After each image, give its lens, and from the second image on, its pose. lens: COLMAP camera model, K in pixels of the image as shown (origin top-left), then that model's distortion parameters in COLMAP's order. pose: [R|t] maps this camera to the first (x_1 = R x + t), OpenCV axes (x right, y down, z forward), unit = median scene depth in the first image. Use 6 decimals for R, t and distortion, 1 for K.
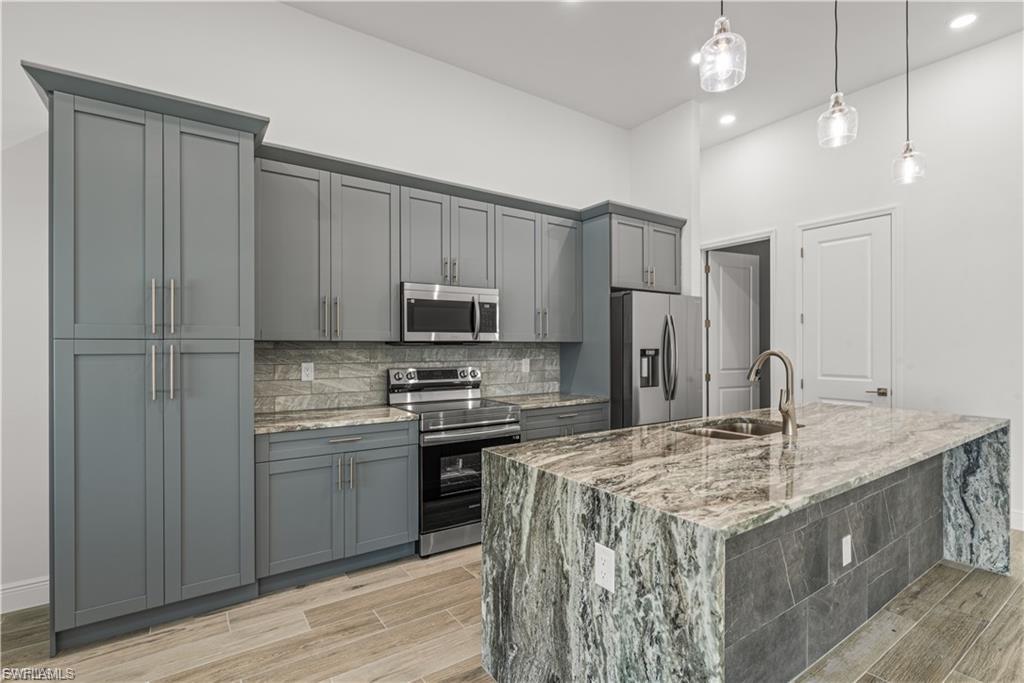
lens RADIAL K [[476.9, 0, 510.6], [0, 476.9, 350.6], [0, 0, 1]] dist [-0.004174, 0.000025]
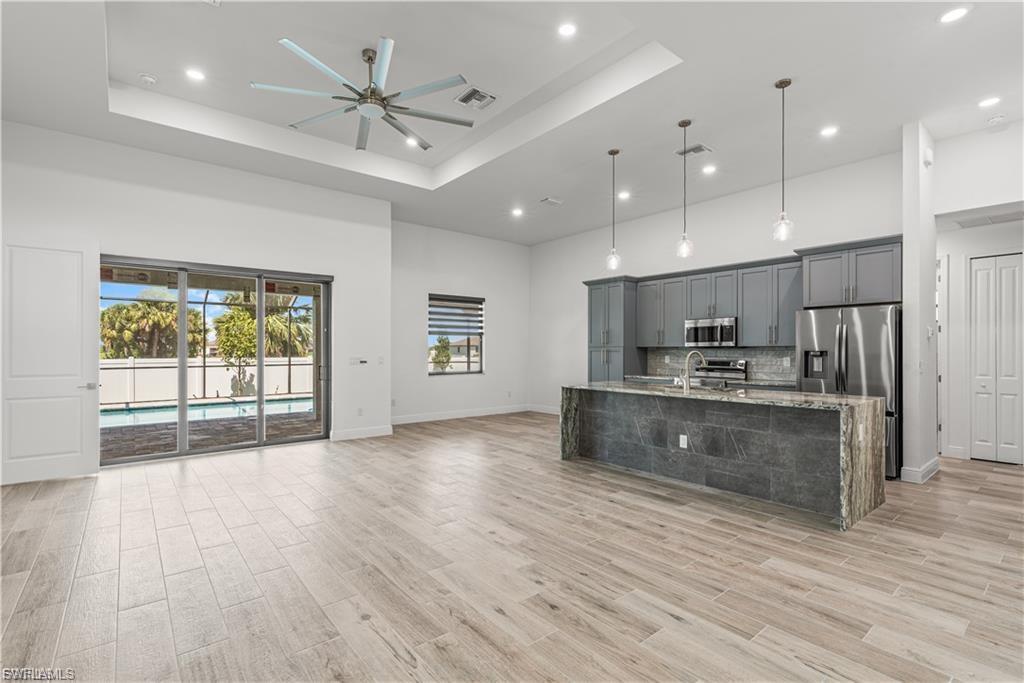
lens RADIAL K [[472.7, 0, 516.1], [0, 472.7, 351.1], [0, 0, 1]] dist [-0.002591, -0.000559]
pose [[0.089326, 0.004418, -0.995993, 1.890086], [-0.008463, 0.999957, 0.003676, -0.000421], [0.995966, 0.008101, 0.089360, 0.019889]]
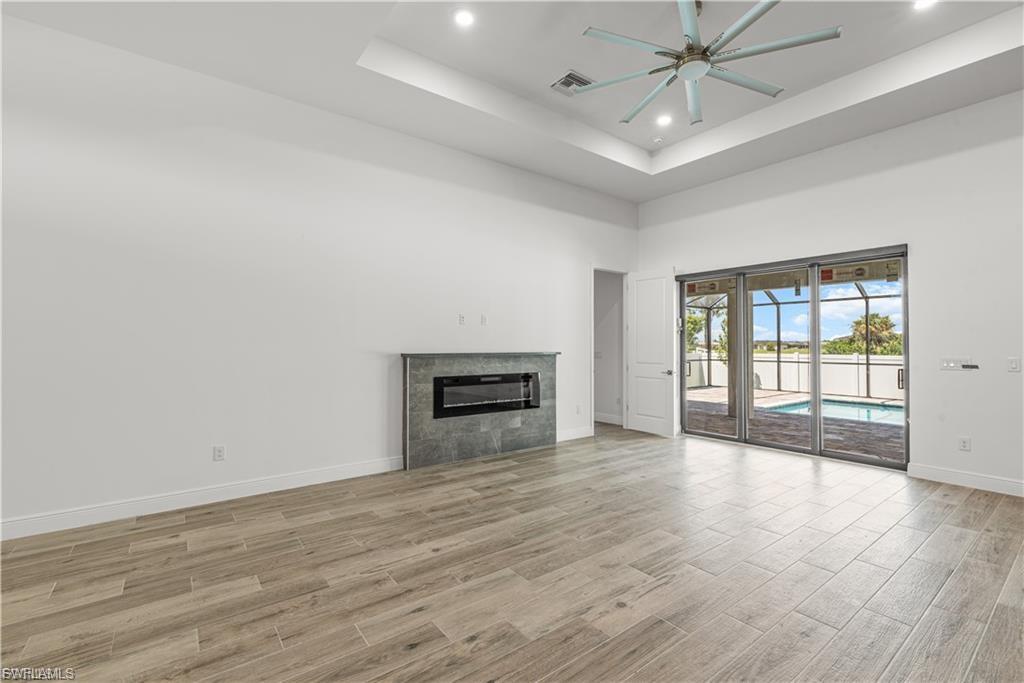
lens RADIAL K [[445.6, 0, 507.6], [0, 445.6, 335.2], [0, 0, 1]] dist [0.003655, -0.000862]
pose [[-0.999062, -0.000972, -0.043301, 1.051084], [-0.000364, 0.999901, -0.014047, -0.008526], [0.043310, -0.014018, -0.998963, 0.766461]]
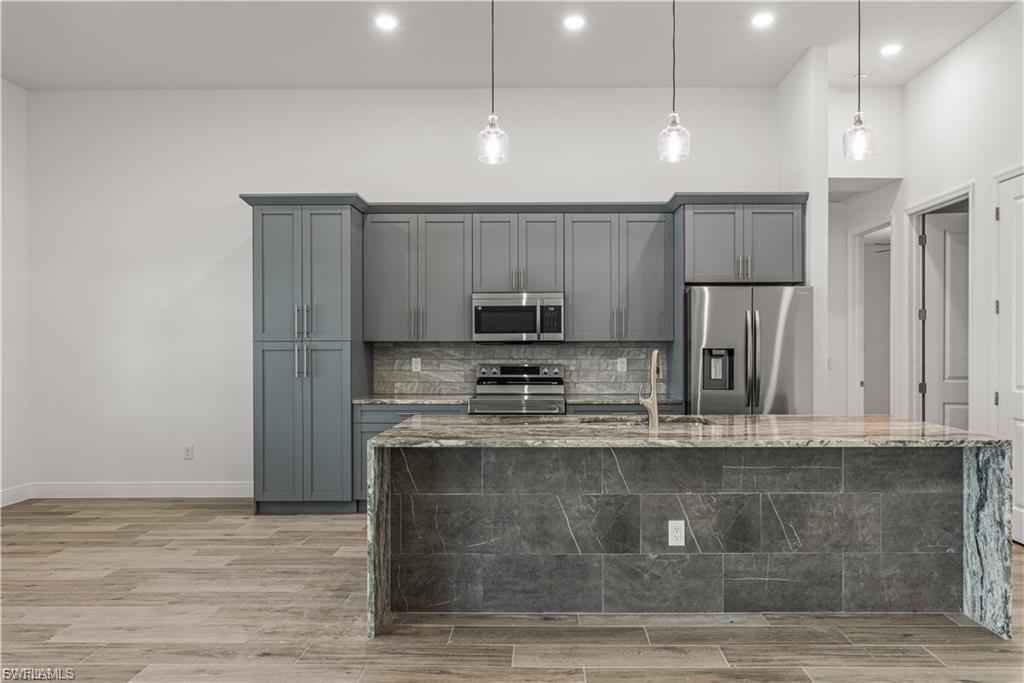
lens RADIAL K [[638.2, 0, 544.3], [0, 638.2, 363.3], [0, 0, 1]] dist [-0.007961, 0.002828]
pose [[0.822600, 0.016252, -0.568388, 0.860075], [-0.004834, 0.999755, 0.021589, 0.000434], [0.568600, -0.015012, 0.822477, -0.245622]]
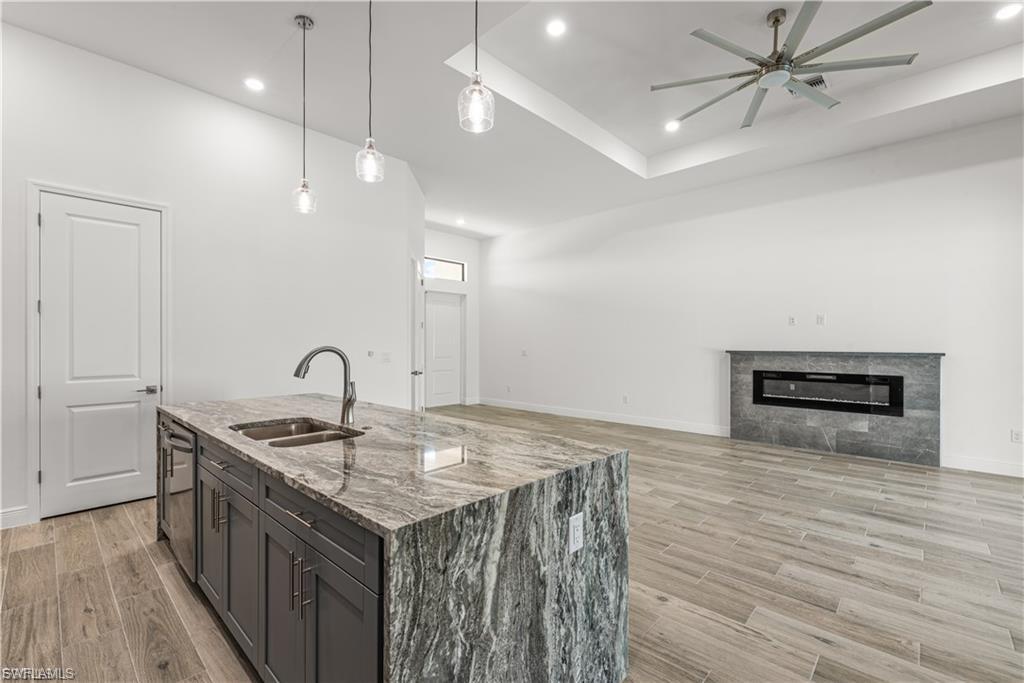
lens RADIAL K [[445.6, 0, 520.9], [0, 445.6, 345.4], [0, 0, 1]] dist [0.003655, -0.000862]
pose [[-0.225830, -0.002090, 0.974165, -0.362316], [0.007284, 0.999966, 0.003834, -0.003304], [-0.974140, 0.007962, -0.225807, 0.597593]]
